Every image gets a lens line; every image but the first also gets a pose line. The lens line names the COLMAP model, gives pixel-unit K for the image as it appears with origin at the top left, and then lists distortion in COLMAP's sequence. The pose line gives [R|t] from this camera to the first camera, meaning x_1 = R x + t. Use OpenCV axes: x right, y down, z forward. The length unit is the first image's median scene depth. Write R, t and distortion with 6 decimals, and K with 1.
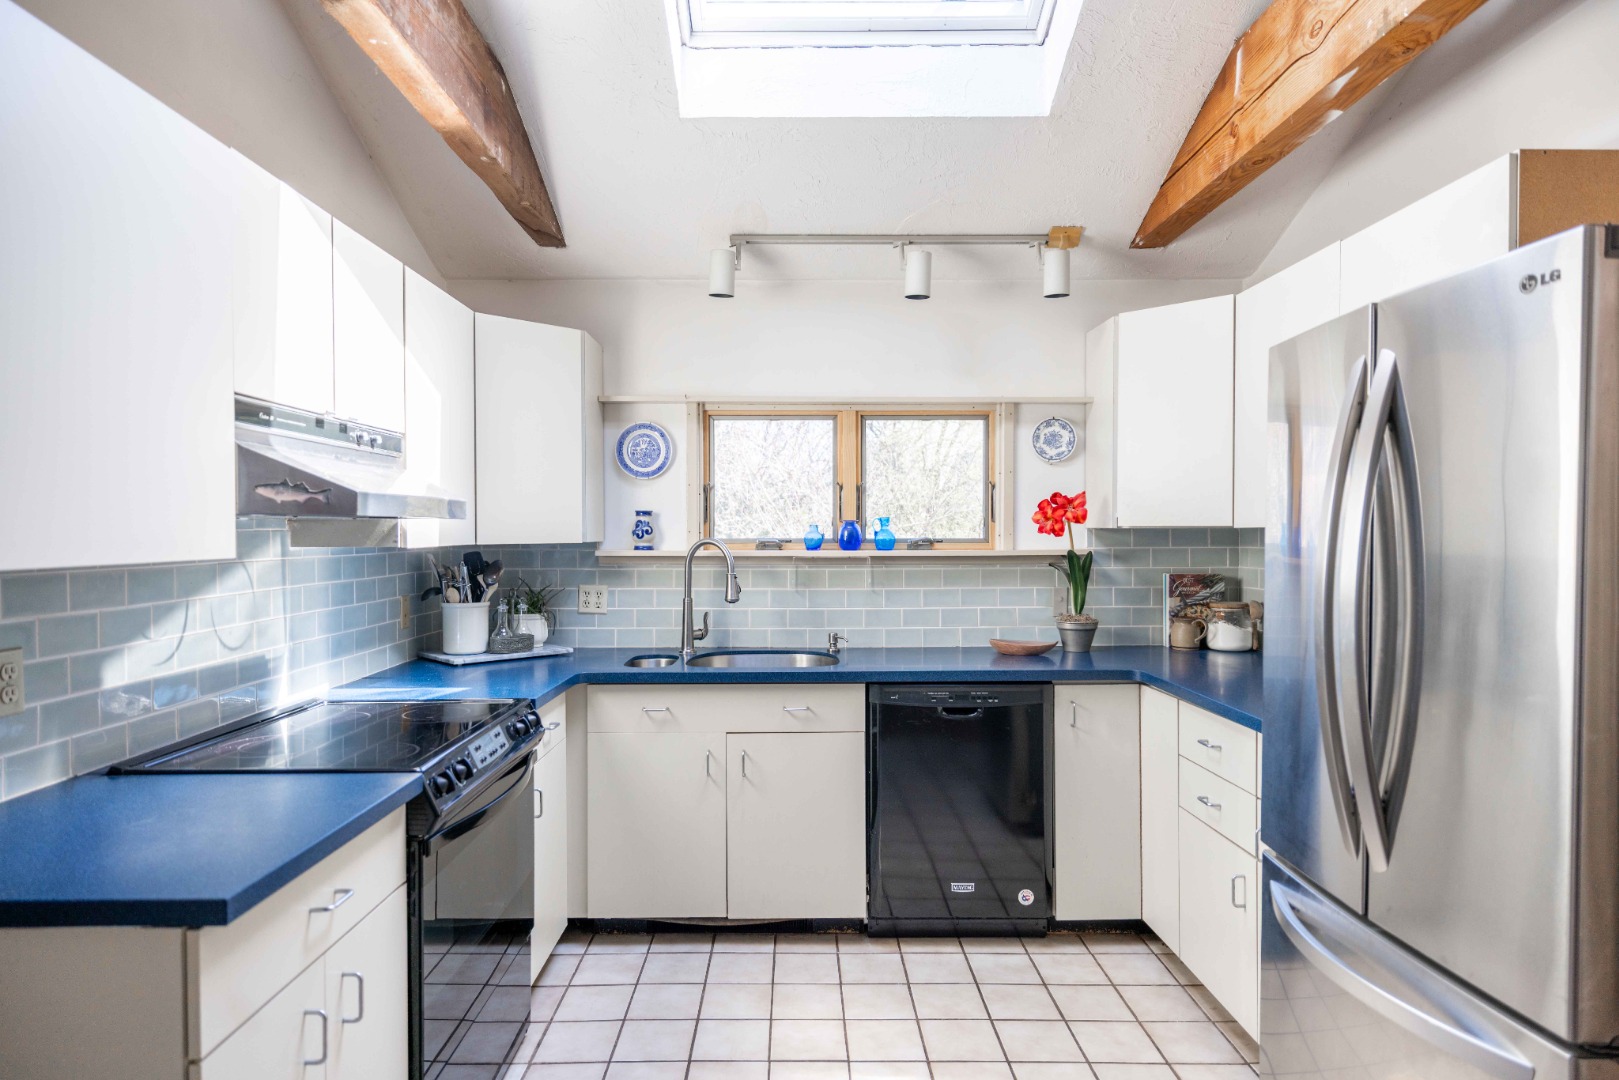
lens RADIAL K [[950.1, 0, 805.9], [0, 950.1, 544.4], [0, 0, 1]] dist [0.007566, -0.002090]
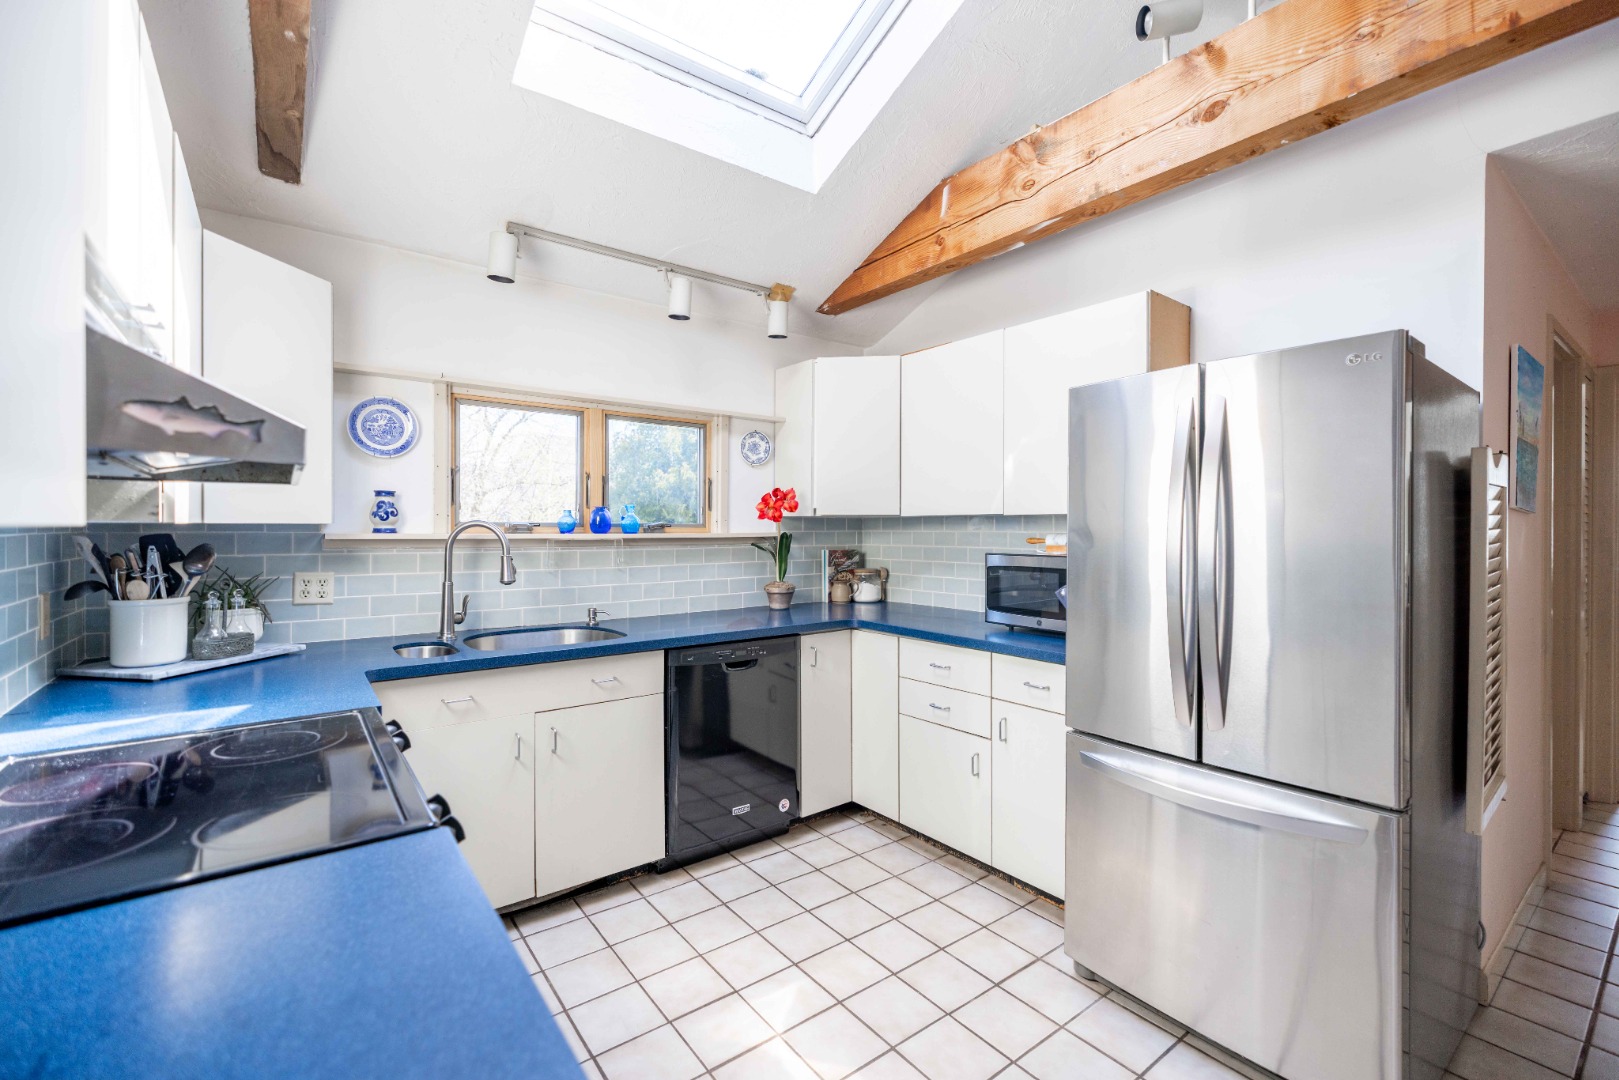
lens RADIAL K [[686.9, 0, 809.2], [0, 686.9, 532.9], [0, 0, 1]] dist [0.003263, -0.000865]
pose [[0.799098, 0.000417, 0.601200, -0.266348], [0.003263, 0.999982, -0.005030, 0.011710], [-0.601192, 0.005981, 0.799082, 0.224333]]
